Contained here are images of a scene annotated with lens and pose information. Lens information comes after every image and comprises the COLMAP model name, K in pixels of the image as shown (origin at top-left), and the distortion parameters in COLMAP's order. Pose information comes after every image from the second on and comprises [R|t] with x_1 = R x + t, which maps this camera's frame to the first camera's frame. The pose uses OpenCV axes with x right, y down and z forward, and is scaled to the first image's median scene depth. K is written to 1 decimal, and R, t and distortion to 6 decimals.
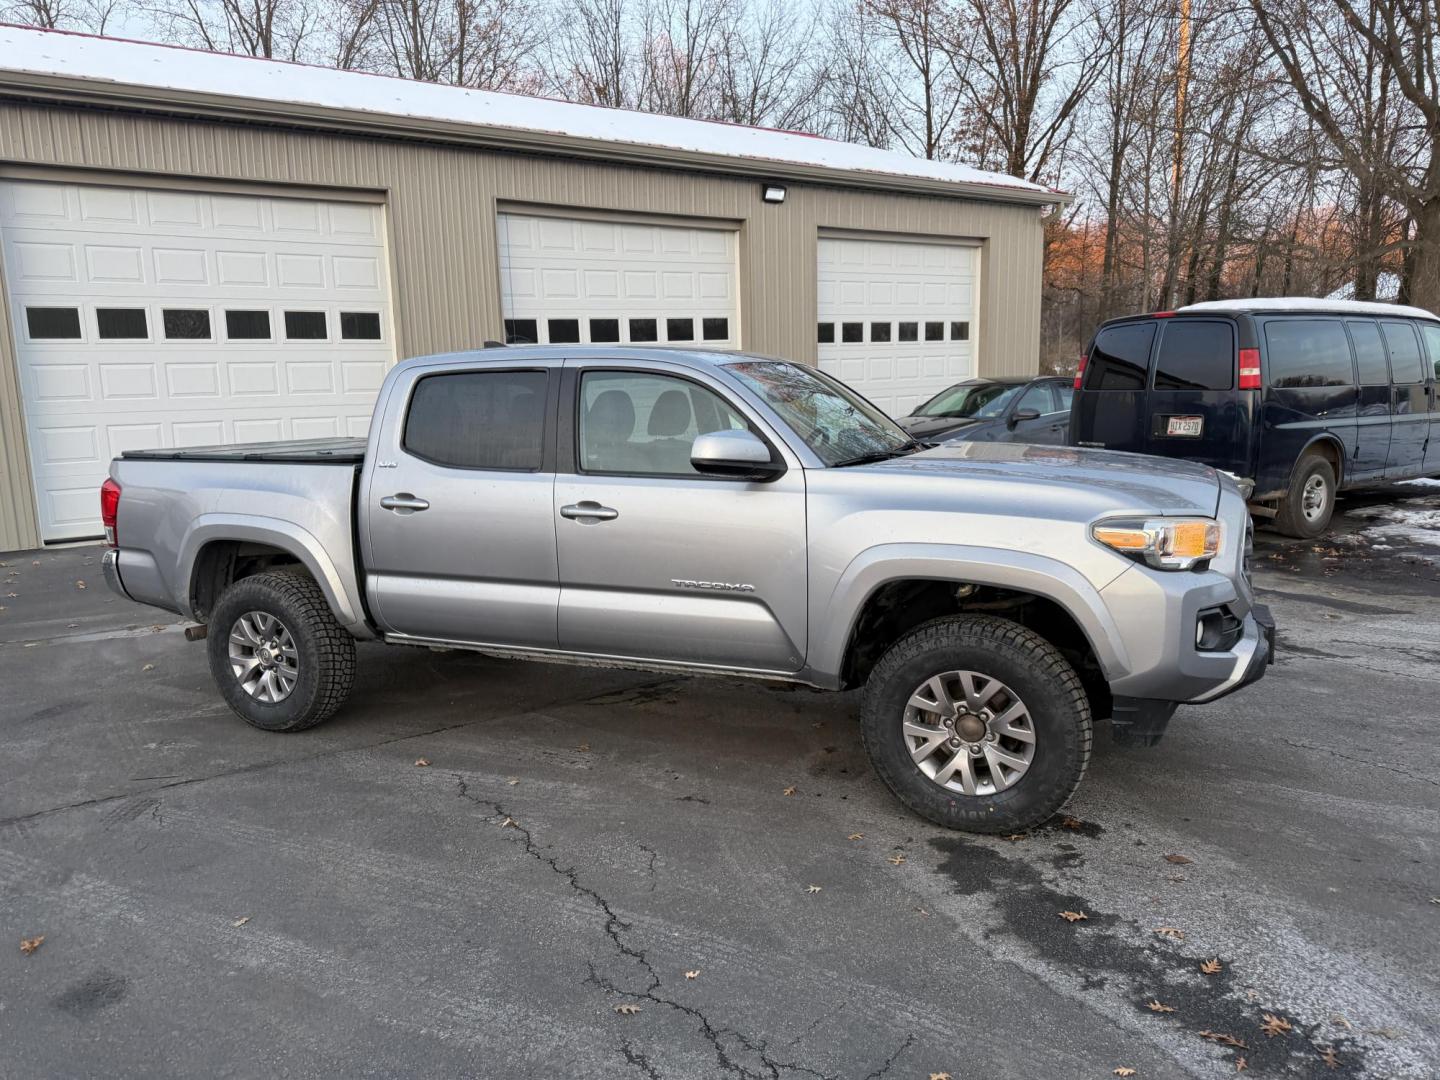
lens RADIAL K [[1020.5, 0, 710.6], [0, 1020.5, 543.1], [0, 0, 1]] dist [0.037981, -0.045315]
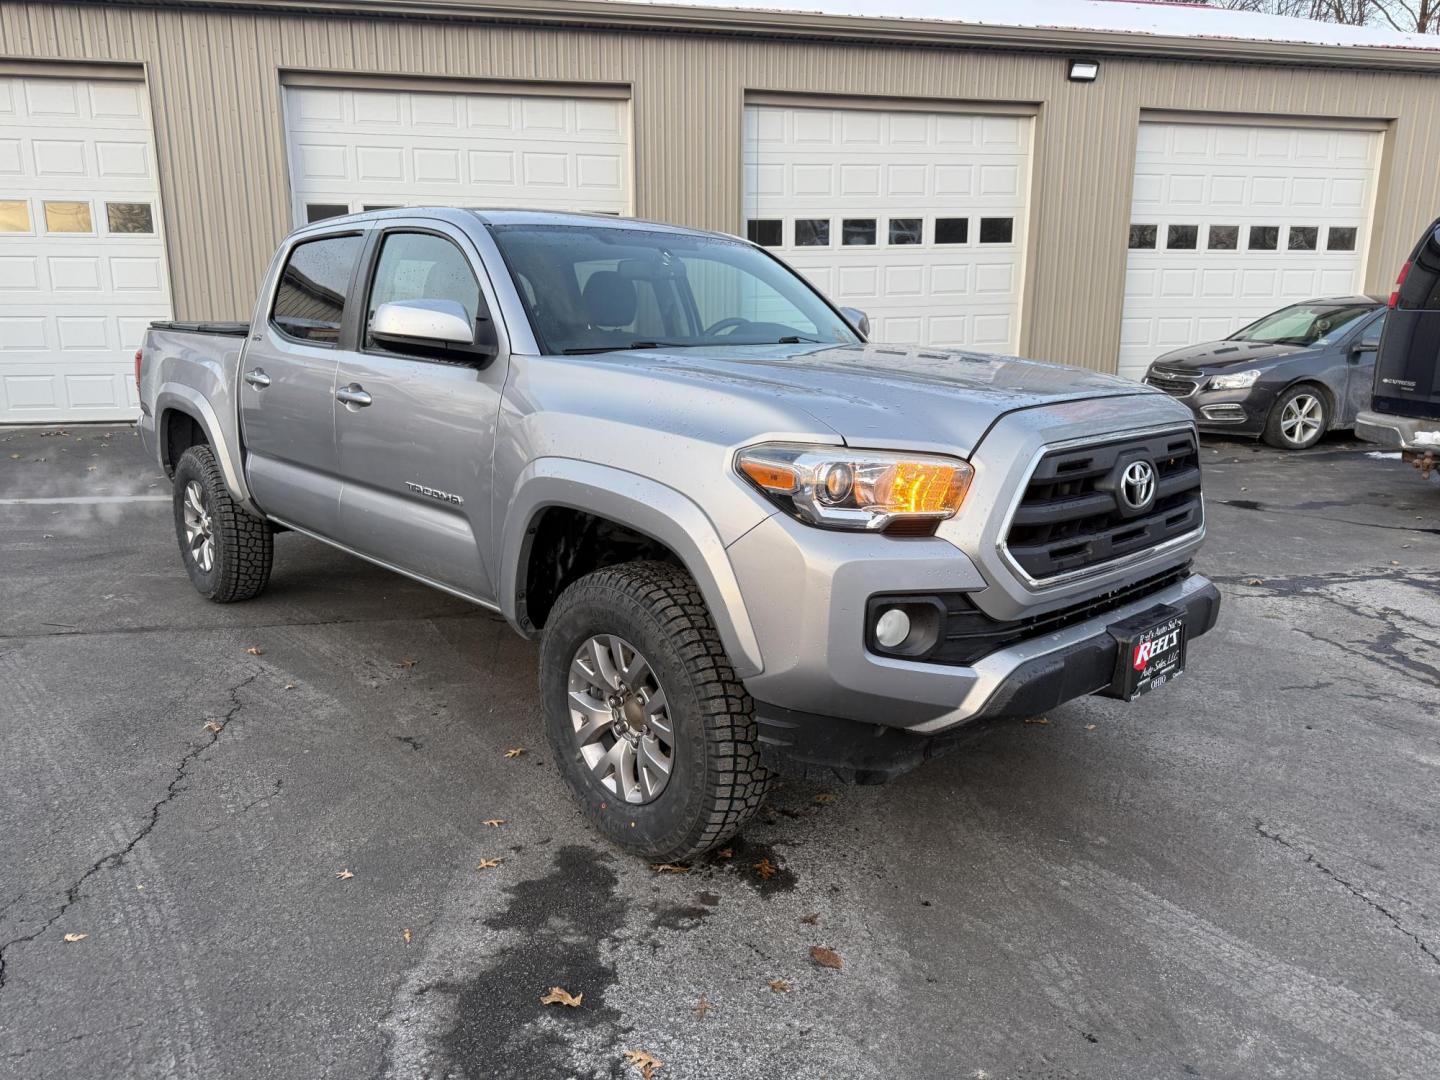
lens RADIAL K [[1020.5, 0, 720.8], [0, 1020.5, 526.5], [0, 0, 1]] dist [0.037981, -0.045315]
pose [[0.921820, 0.111015, -0.371381, 0.483053], [-0.088952, 0.993126, 0.076080, -0.013868], [0.377274, -0.037097, 0.925358, 0.287162]]
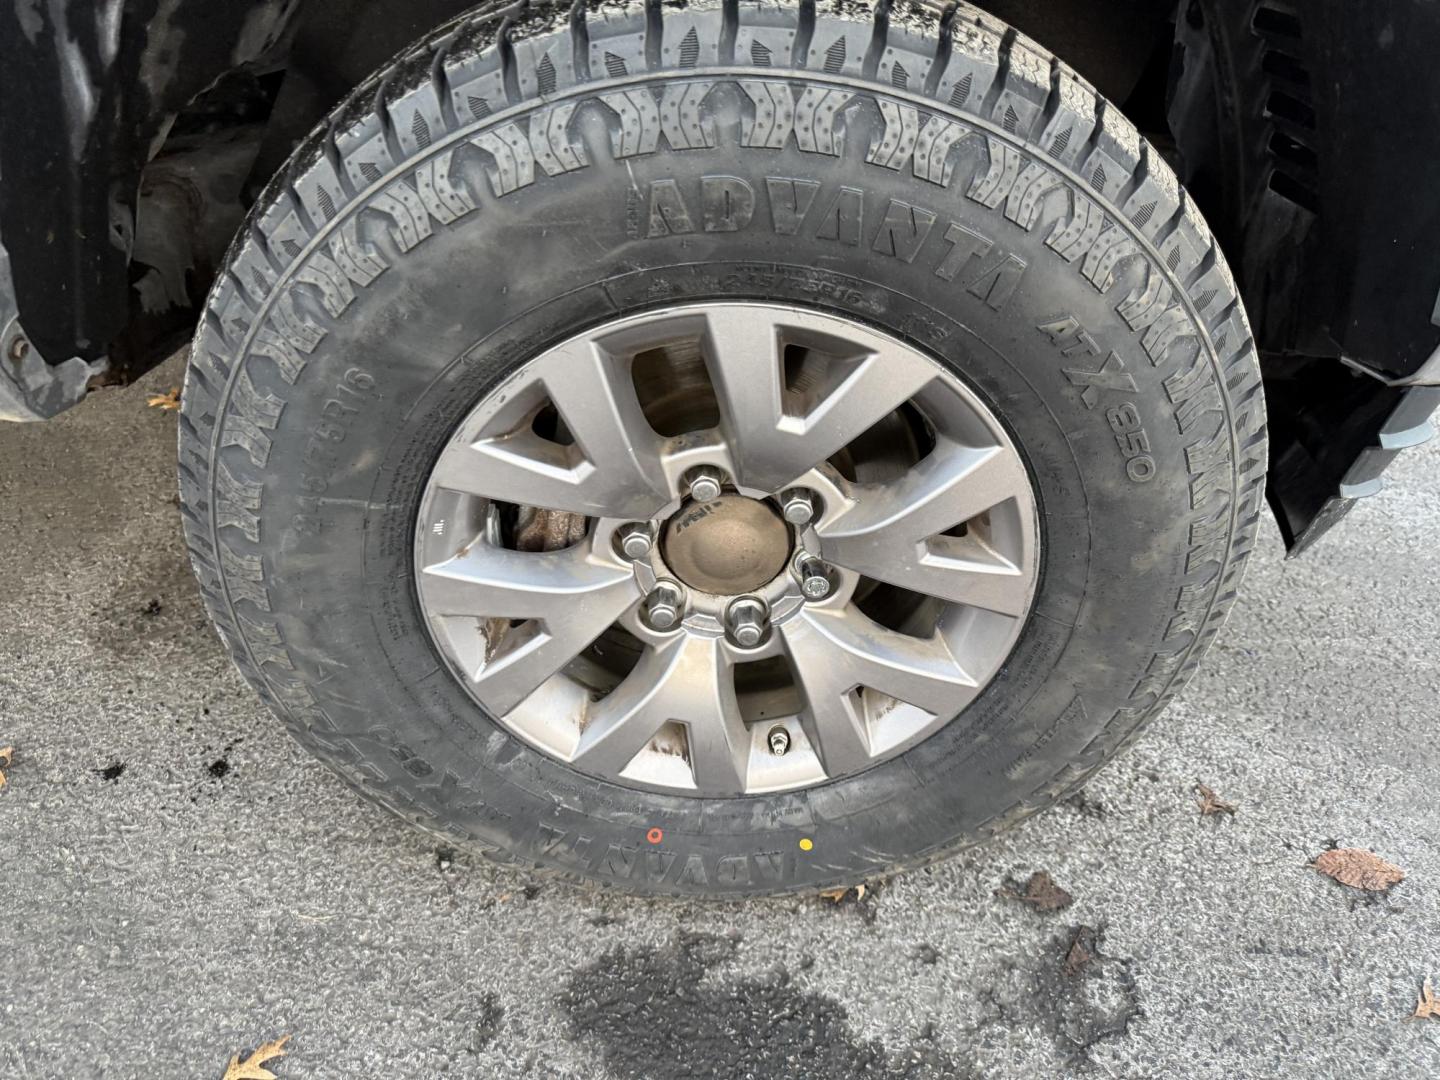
lens RADIAL K [[1020.5, 0, 718.5], [0, 1020.5, 555.8], [0, 0, 1]] dist [0.037981, -0.045315]
pose [[0.896222, -0.174506, 0.407841, 0.136403], [-0.030703, 0.892770, 0.449465, 0.070097], [-0.442543, -0.415342, 0.794762, 0.695317]]
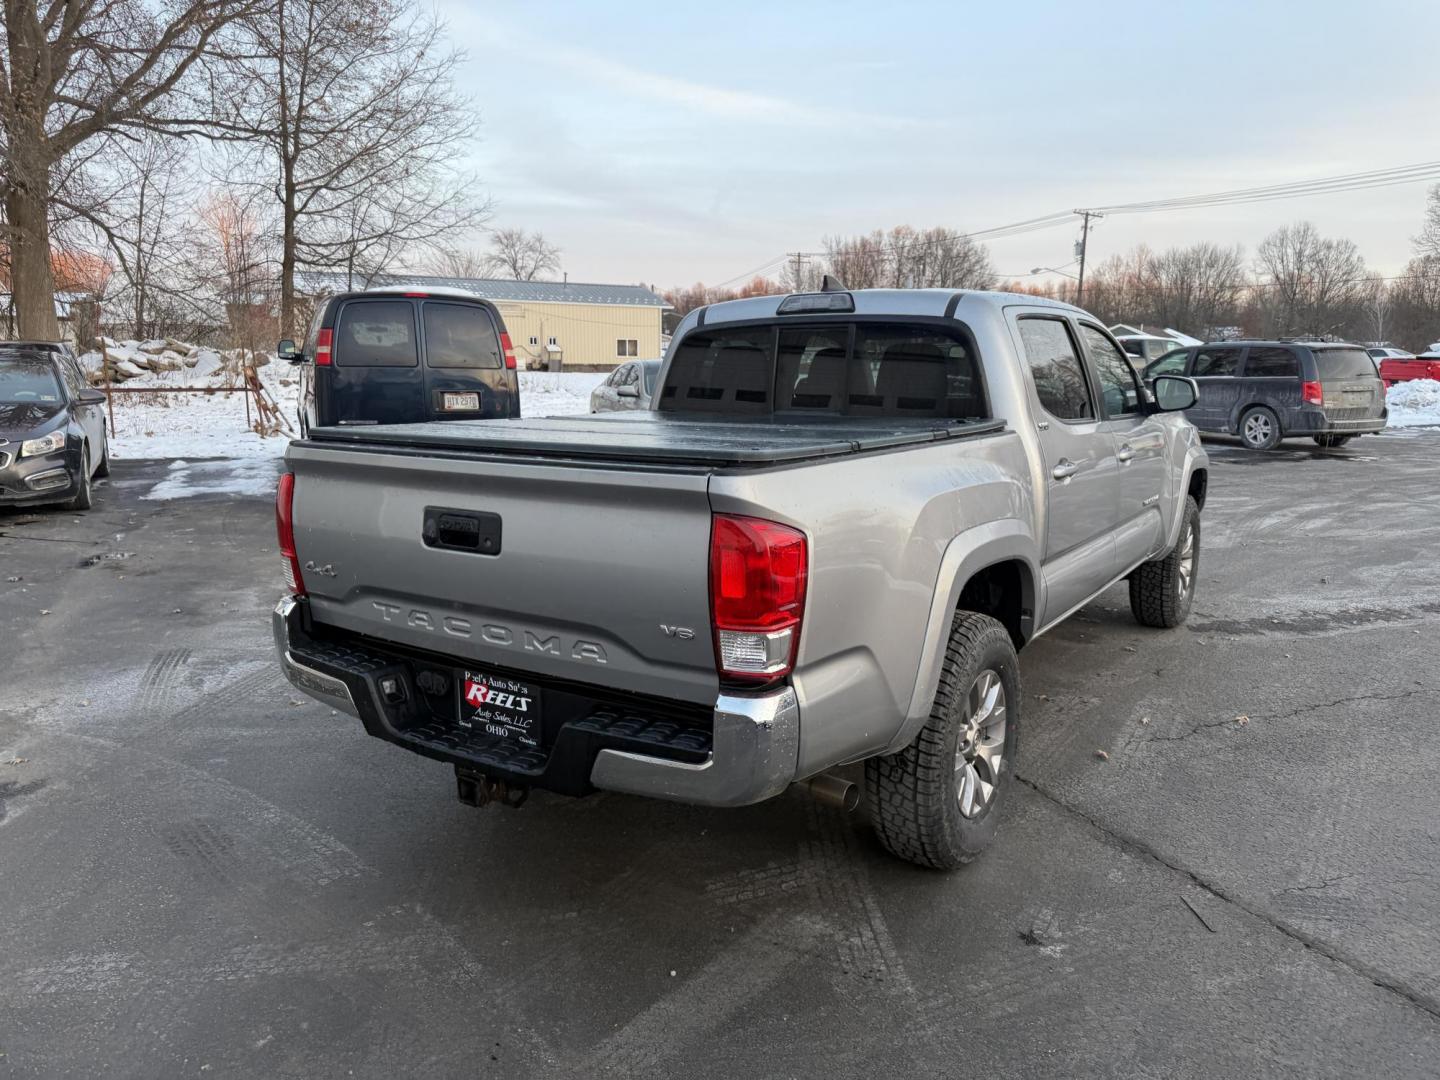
lens RADIAL K [[1020.5, 0, 731.8], [0, 1020.5, 534.8], [0, 0, 1]] dist [0.037981, -0.045315]
pose [[0.161426, -0.141118, 0.976743, -1.220718], [0.145734, 0.982282, 0.117833, -0.130540], [-0.976065, 0.123323, 0.179131, 1.171206]]
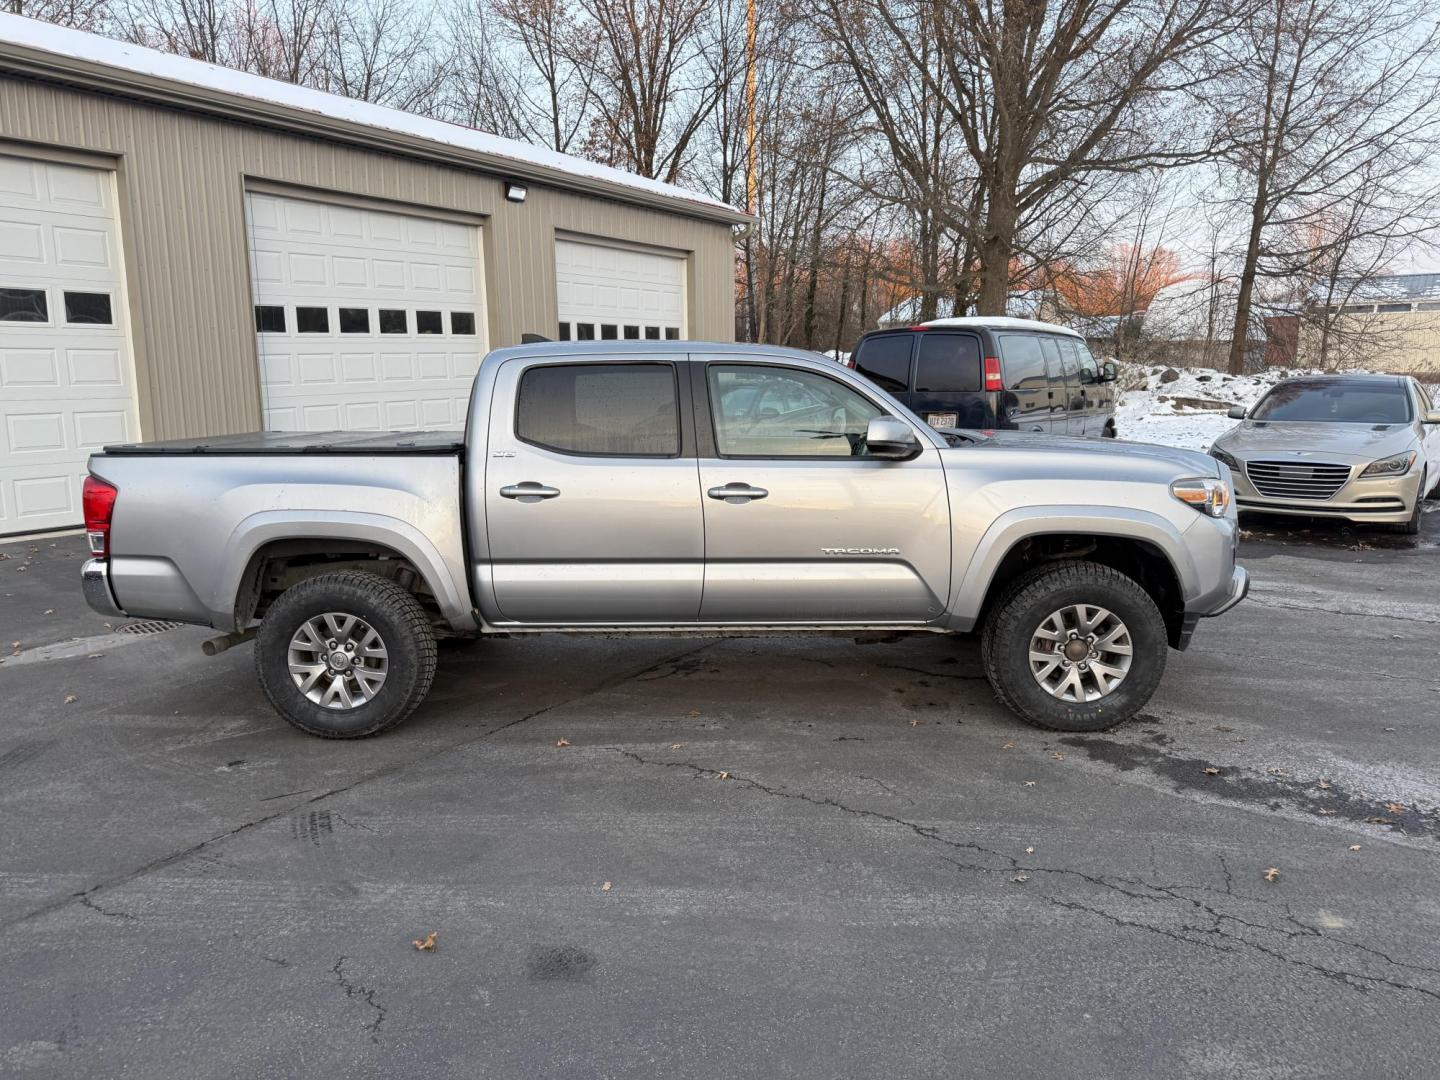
lens RADIAL K [[1020.5, 0, 714.1], [0, 1020.5, 538.0], [0, 0, 1]] dist [0.037981, -0.045315]
pose [[0.922175, -0.045913, 0.384037, -0.544292], [0.048105, 0.998835, 0.003902, 0.012535], [-0.383769, 0.014875, 0.923309, -0.005655]]
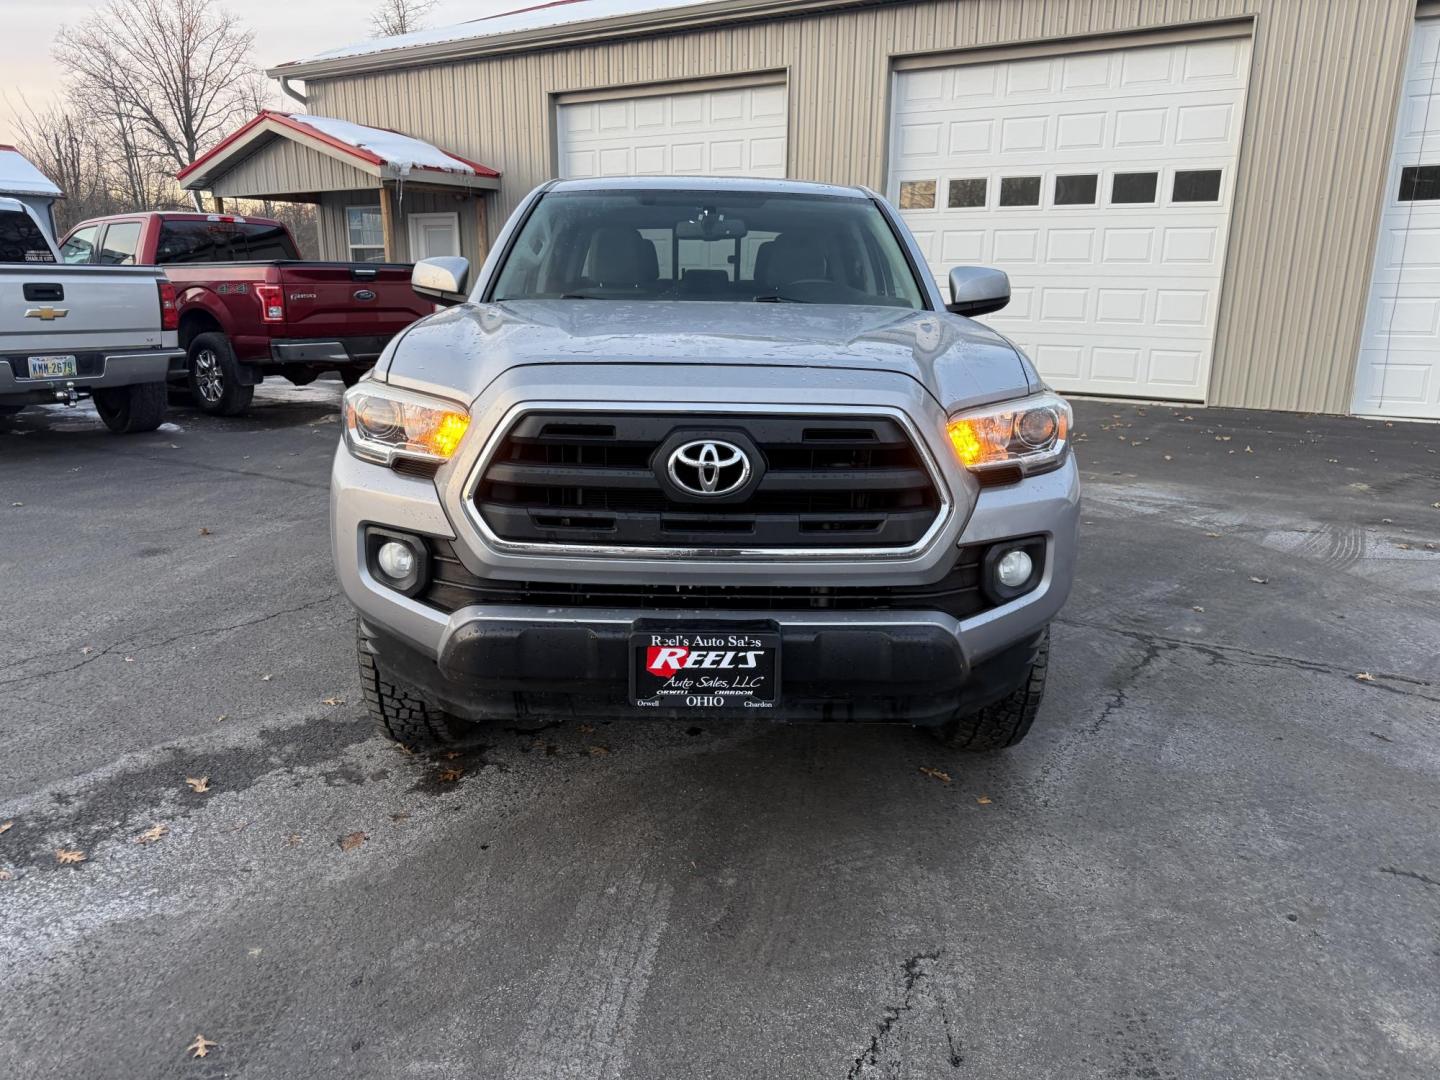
lens RADIAL K [[1020.5, 0, 716.7], [0, 1020.5, 534.1], [0, 0, 1]] dist [0.037981, -0.045315]
pose [[0.419059, 0.251745, -0.872361, 0.925821], [-0.165680, 0.965864, 0.199140, -0.082568], [0.892715, 0.061081, 0.446463, 0.703605]]
